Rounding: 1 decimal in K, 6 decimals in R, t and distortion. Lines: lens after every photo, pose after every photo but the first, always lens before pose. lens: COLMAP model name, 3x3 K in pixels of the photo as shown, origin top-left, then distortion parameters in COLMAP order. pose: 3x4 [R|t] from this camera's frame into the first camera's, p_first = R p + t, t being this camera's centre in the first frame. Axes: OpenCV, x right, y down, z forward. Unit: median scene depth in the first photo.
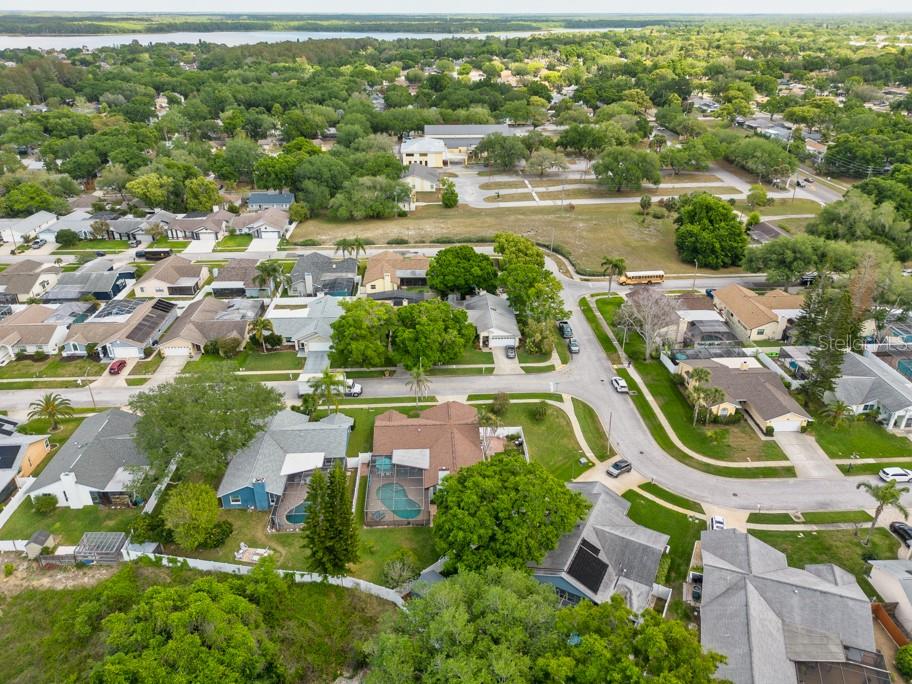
lens RADIAL K [[652.1, 0, 453.1], [0, 652.1, 341.3], [0, 0, 1]] dist [0.080808, -0.081533]
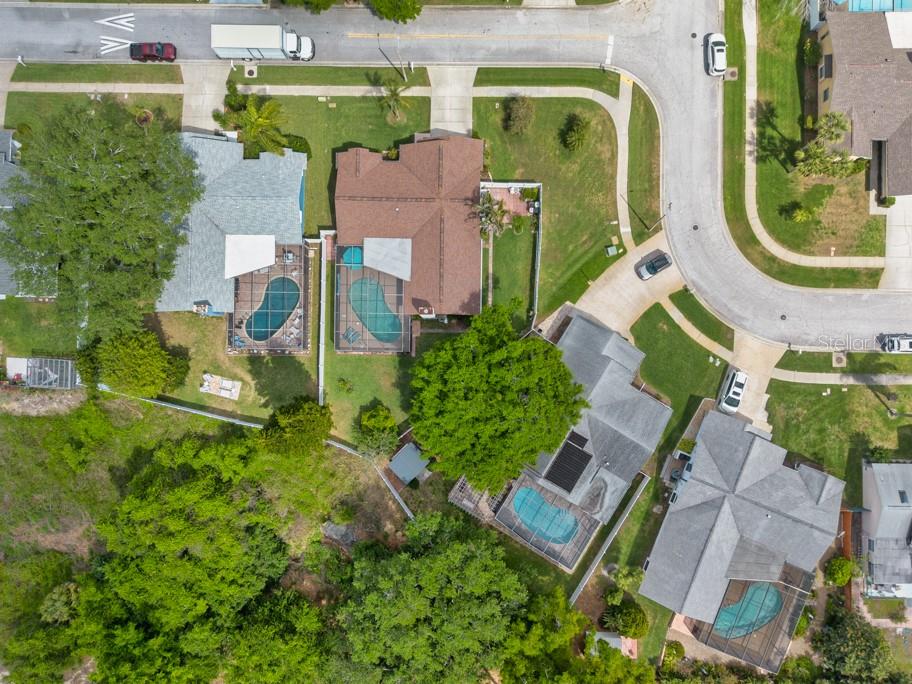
lens RADIAL K [[689.1, 0, 464.9], [0, 689.1, 344.6], [0, 0, 1]] dist [0.074243, -0.074009]
pose [[0.998351, 0.055647, -0.014102, 0.041587], [-0.013924, 0.473060, 0.880920, -0.459590], [0.055692, -0.879271, 0.473055, 0.487309]]
